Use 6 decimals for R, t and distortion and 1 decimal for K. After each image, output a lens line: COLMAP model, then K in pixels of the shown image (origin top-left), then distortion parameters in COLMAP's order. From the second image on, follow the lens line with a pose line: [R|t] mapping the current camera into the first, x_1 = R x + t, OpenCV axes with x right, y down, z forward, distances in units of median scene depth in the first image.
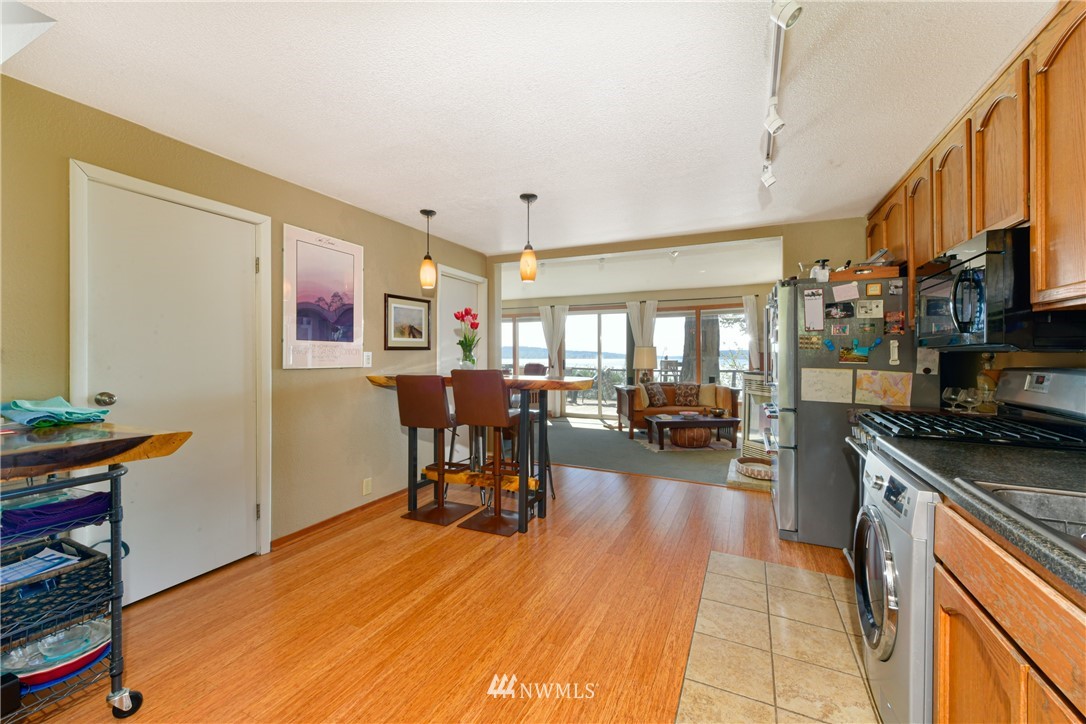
lens RADIAL K [[428.3, 0, 542.8], [0, 428.3, 364.7], [0, 0, 1]] dist [-0.000128, -0.000377]
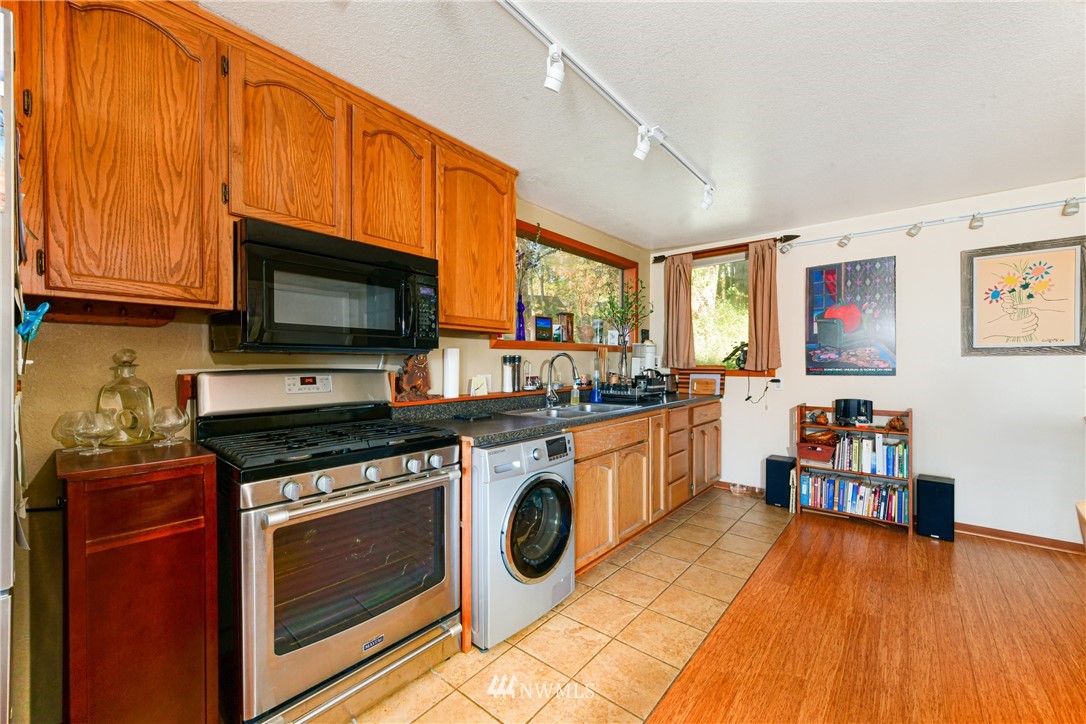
lens RADIAL K [[428.3, 0, 542.8], [0, 428.3, 364.7], [0, 0, 1]] dist [-0.000128, -0.000377]
pose [[-0.968857, -0.006179, 0.247543, 0.234527], [0.000177, 0.999671, 0.025648, -0.018959], [-0.247620, 0.024893, -0.968537, 1.201894]]
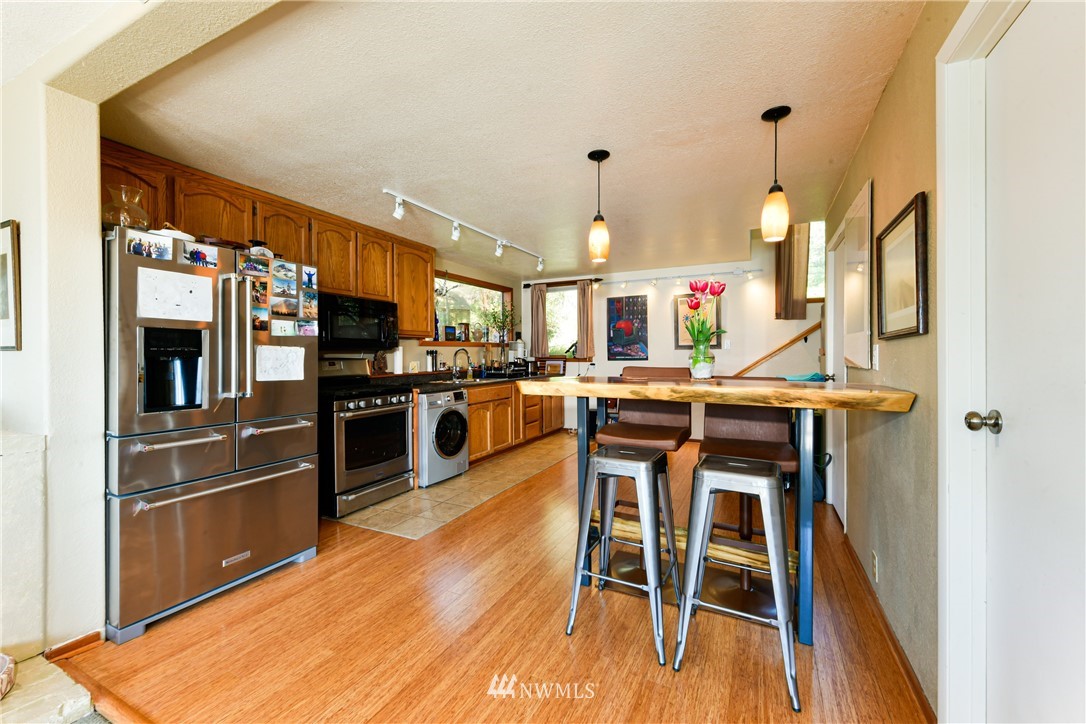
lens RADIAL K [[428.8, 0, 543.0], [0, 428.8, 362.0], [0, 0, 1]] dist [0.000981, -0.000007]
pose [[-0.999622, -0.000130, 0.027475, 0.055901], [0.000978, 0.999186, 0.040325, -0.036883], [-0.027458, 0.040336, -0.998809, 1.972164]]
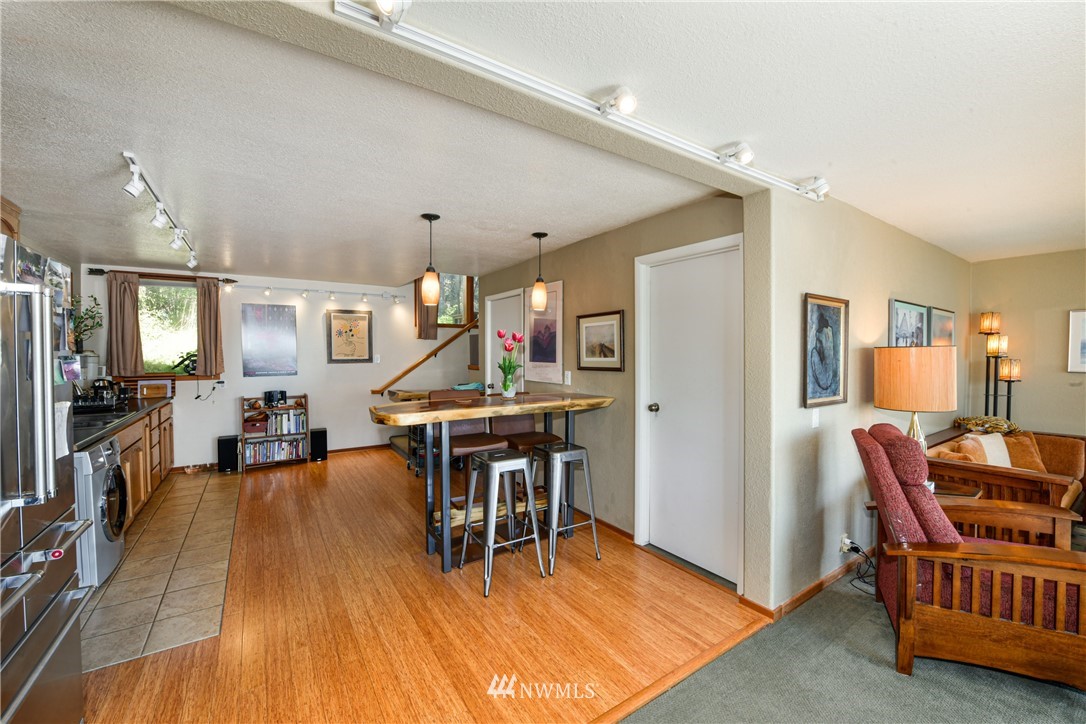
lens RADIAL K [[437.3, 0, 548.3], [0, 437.3, 366.4], [0, 0, 1]] dist [-0.020849, -0.000147]
pose [[-0.509224, 0.026660, -0.860221, 0.740034], [-0.020478, 0.998862, 0.043079, -0.110974], [0.860390, 0.039552, -0.508099, 1.876983]]
